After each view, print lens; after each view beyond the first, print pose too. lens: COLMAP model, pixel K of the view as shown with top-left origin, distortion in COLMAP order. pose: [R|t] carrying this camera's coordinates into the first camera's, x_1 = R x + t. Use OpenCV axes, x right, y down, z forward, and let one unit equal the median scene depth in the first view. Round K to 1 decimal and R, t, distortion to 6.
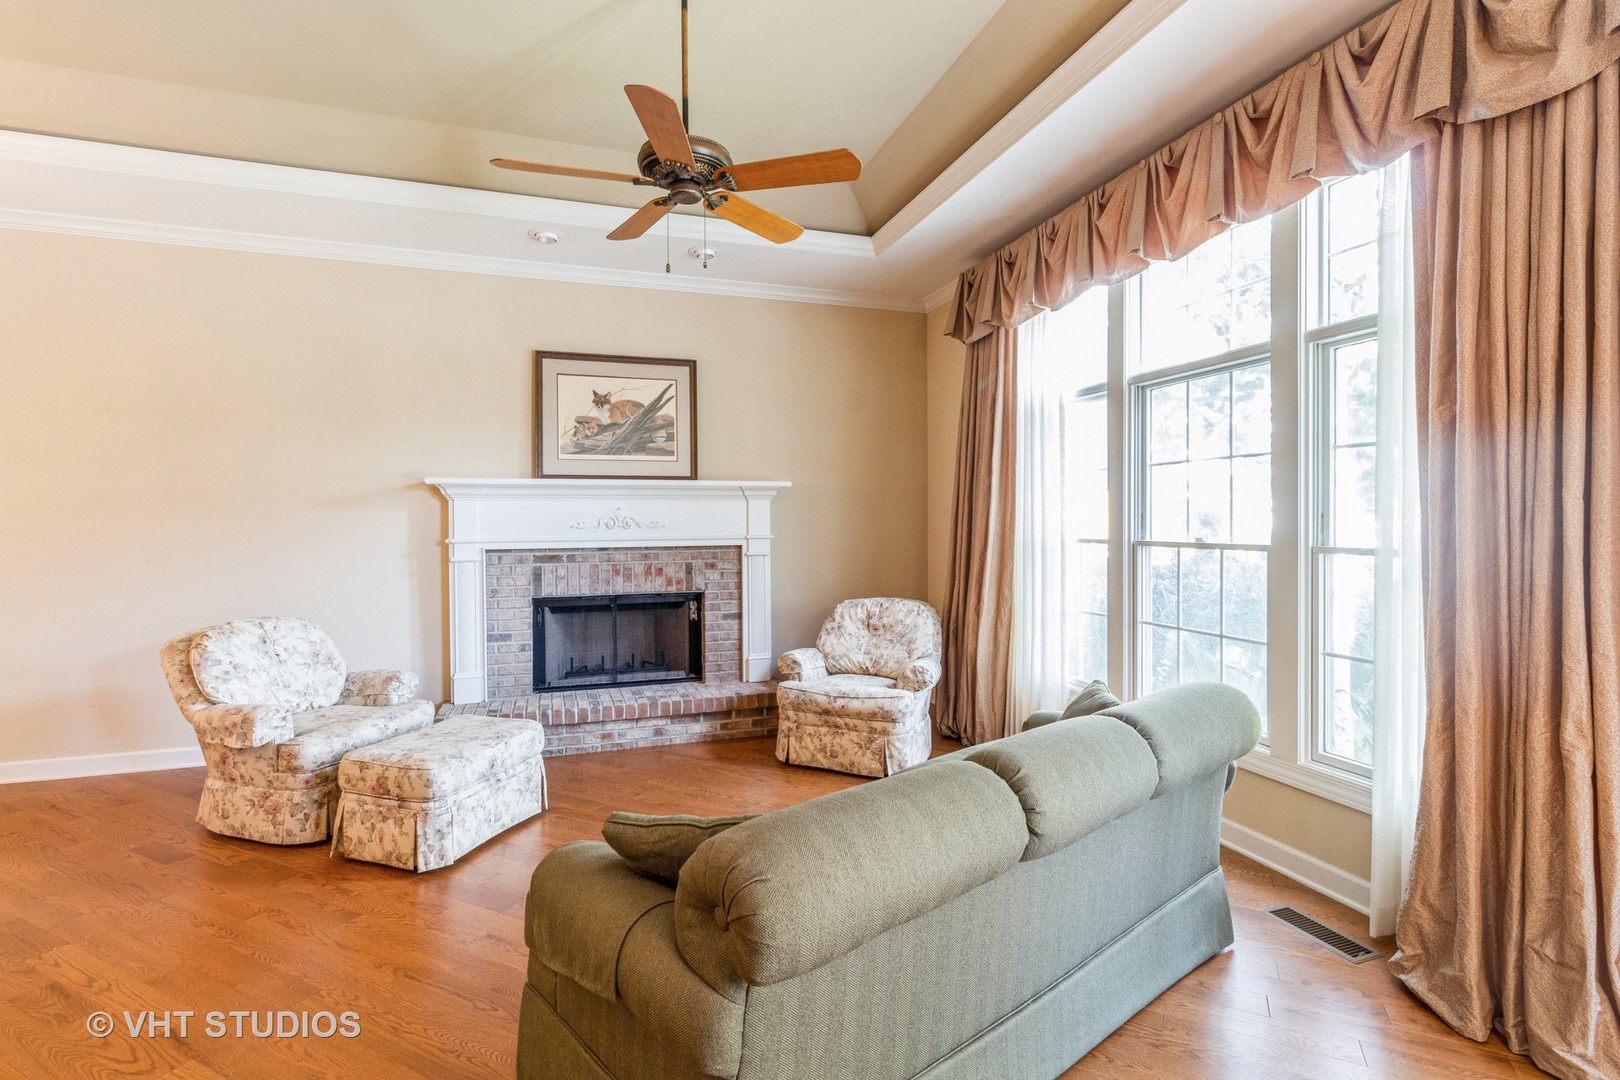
lens RADIAL K [[760.3, 0, 807.7], [0, 760.3, 525.7], [0, 0, 1]] dist [0.002680, 0.000259]
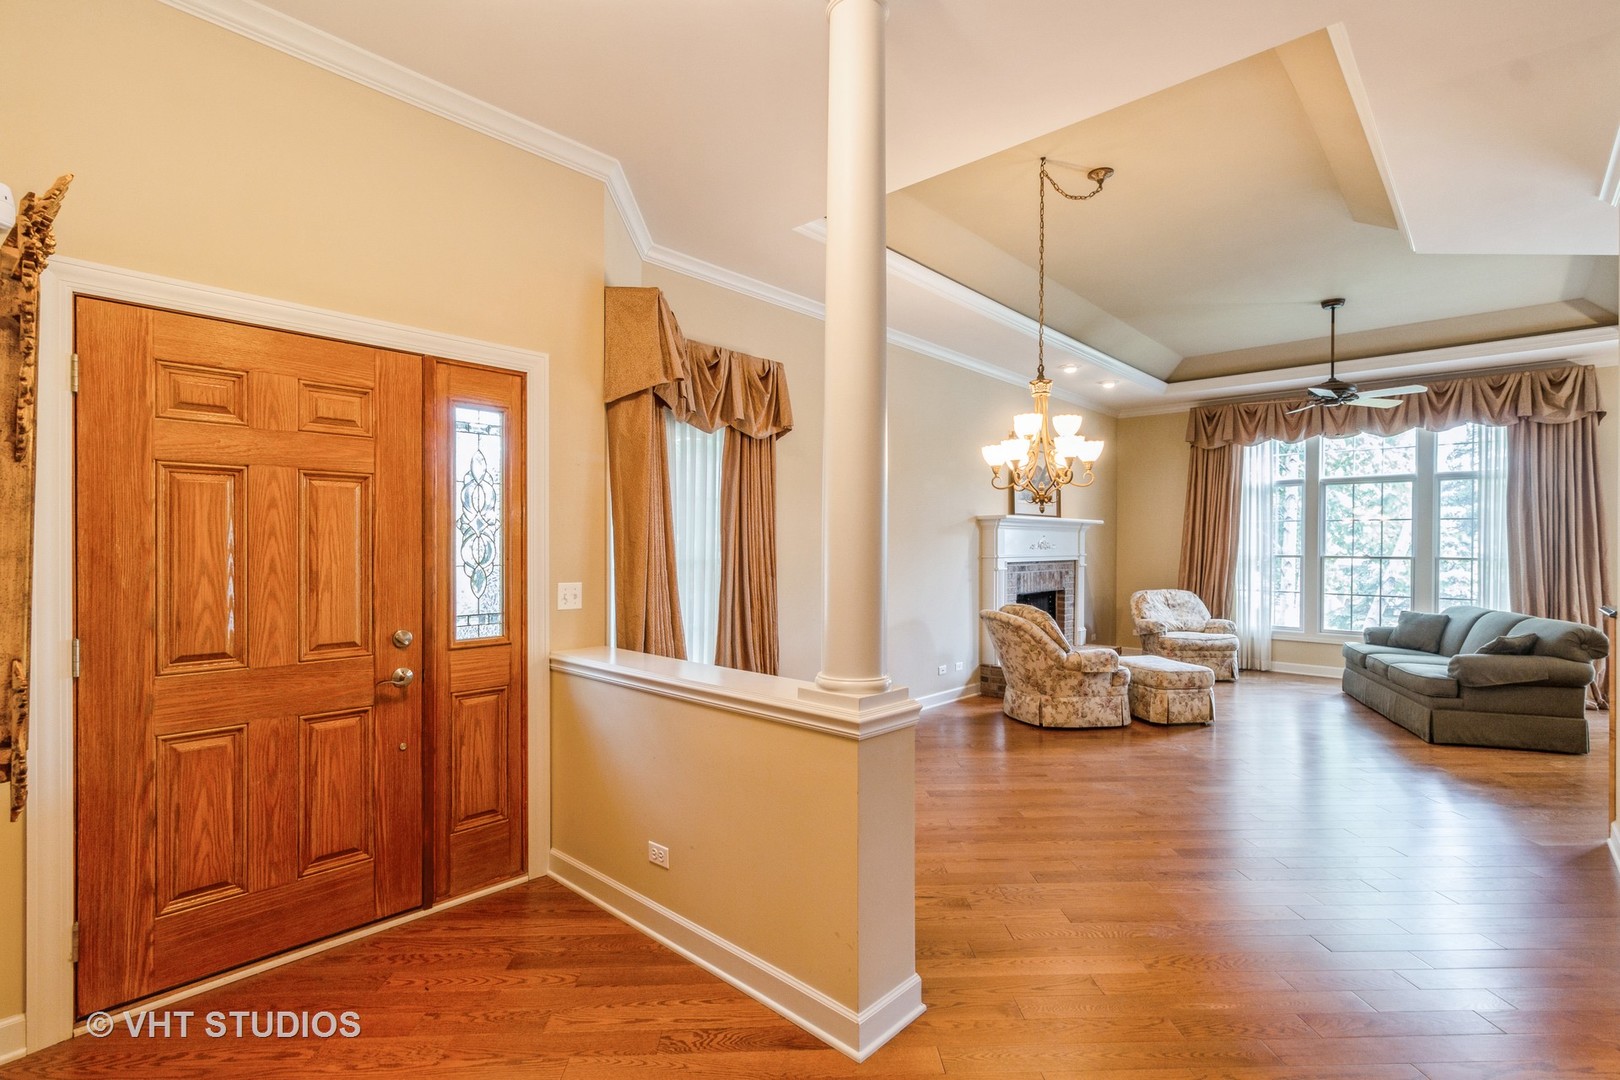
lens RADIAL K [[760.3, 0, 832.9], [0, 760.3, 555.7], [0, 0, 1]] dist [0.002680, 0.000259]
pose [[0.870316, -0.001088, 0.492493, -1.989855], [-0.005341, 0.999918, 0.011647, 0.002170], [-0.492465, -0.012766, 0.870238, -0.199112]]
